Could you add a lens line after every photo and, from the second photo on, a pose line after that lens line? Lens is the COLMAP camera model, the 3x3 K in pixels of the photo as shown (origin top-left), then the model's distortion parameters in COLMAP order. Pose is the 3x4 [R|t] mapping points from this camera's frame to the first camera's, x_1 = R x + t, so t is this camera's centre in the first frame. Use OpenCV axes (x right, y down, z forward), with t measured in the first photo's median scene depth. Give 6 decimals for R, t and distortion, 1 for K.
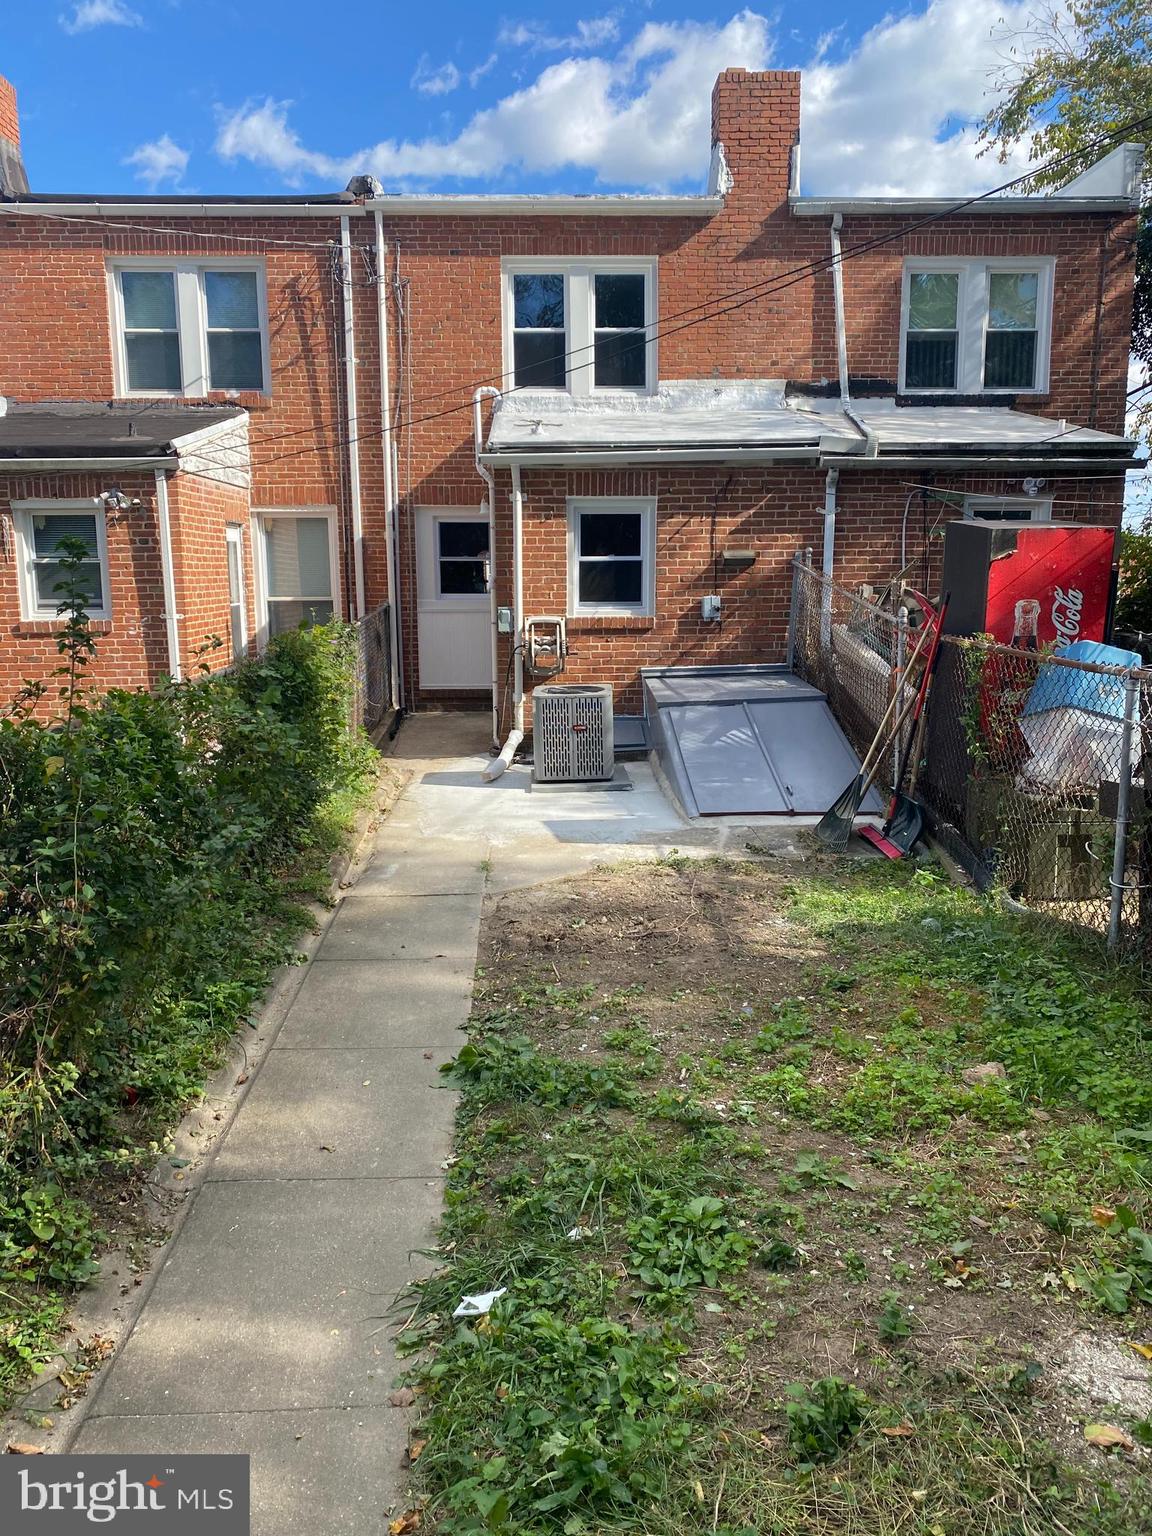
lens RADIAL K [[1155.2, 0, 567.3], [0, 1155.2, 770.9], [0, 0, 1]] dist [0.142733, -0.352459]
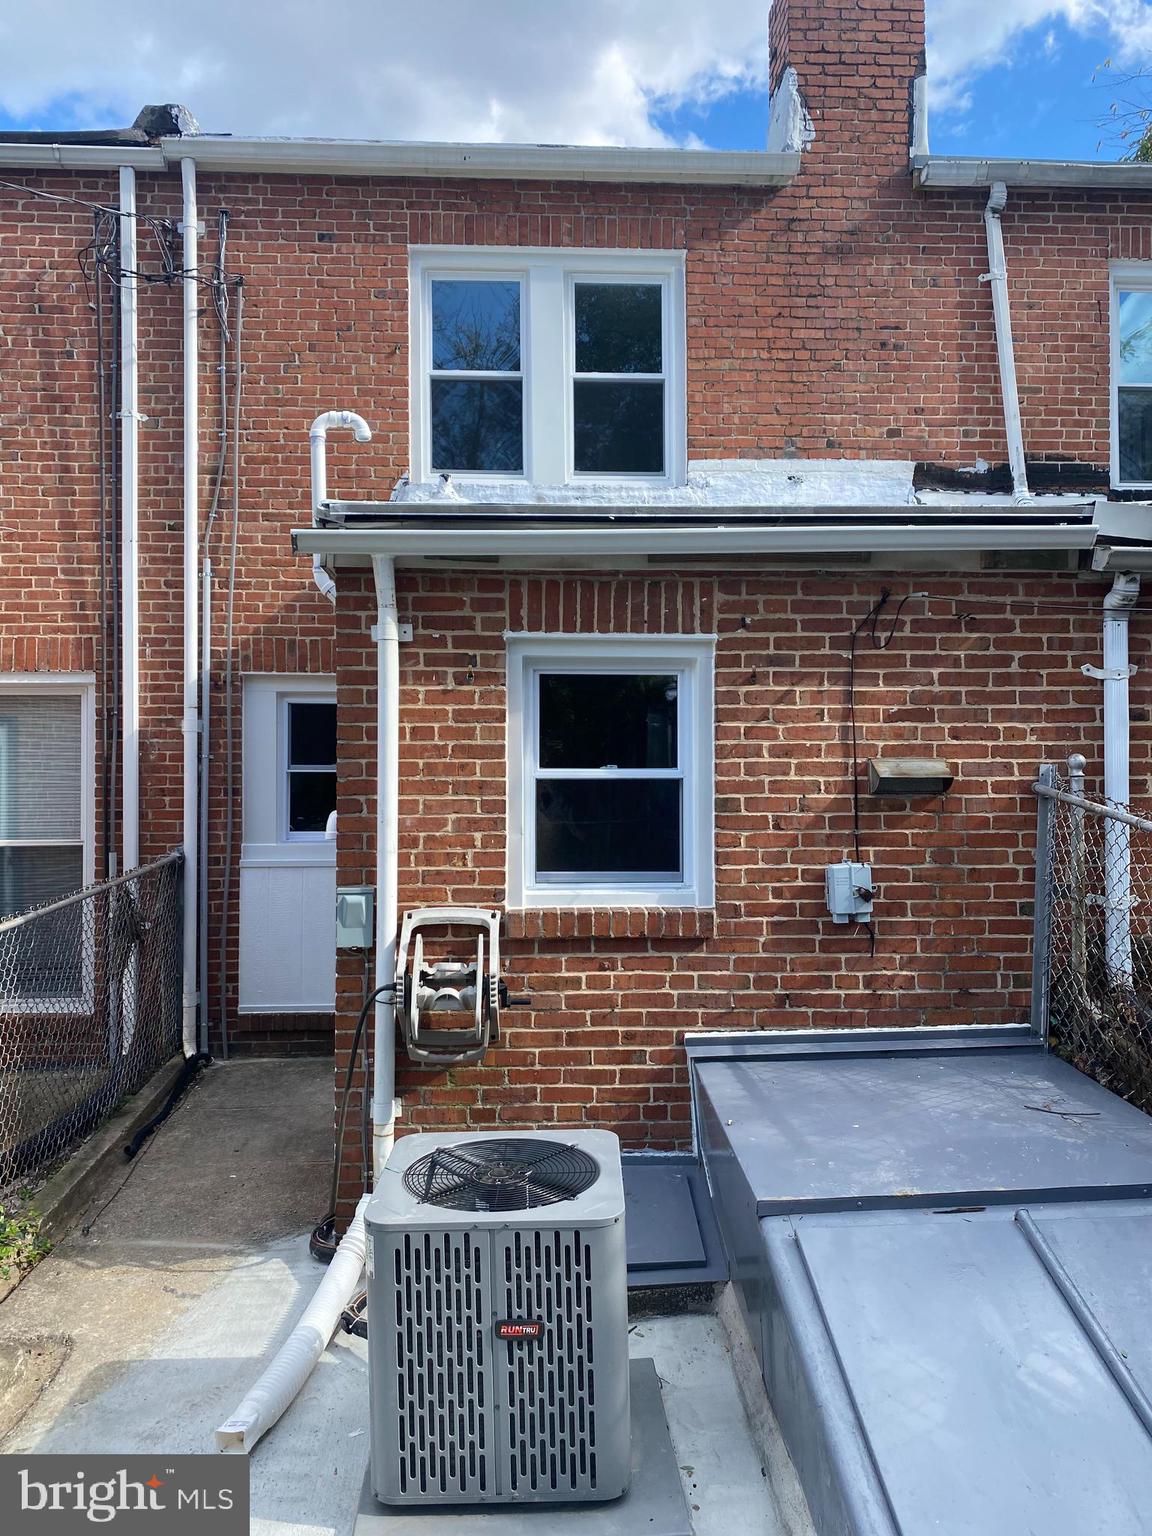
lens RADIAL K [[1164.4, 0, 576.0], [0, 1164.4, 768.0], [0, 0, 1]] dist [0.000858, 0.000452]
pose [[0.999754, 0.005361, 0.021535, 0.013538], [-0.001524, 0.984676, -0.174386, -0.093851], [-0.022140, 0.174311, 0.984442, 0.490407]]
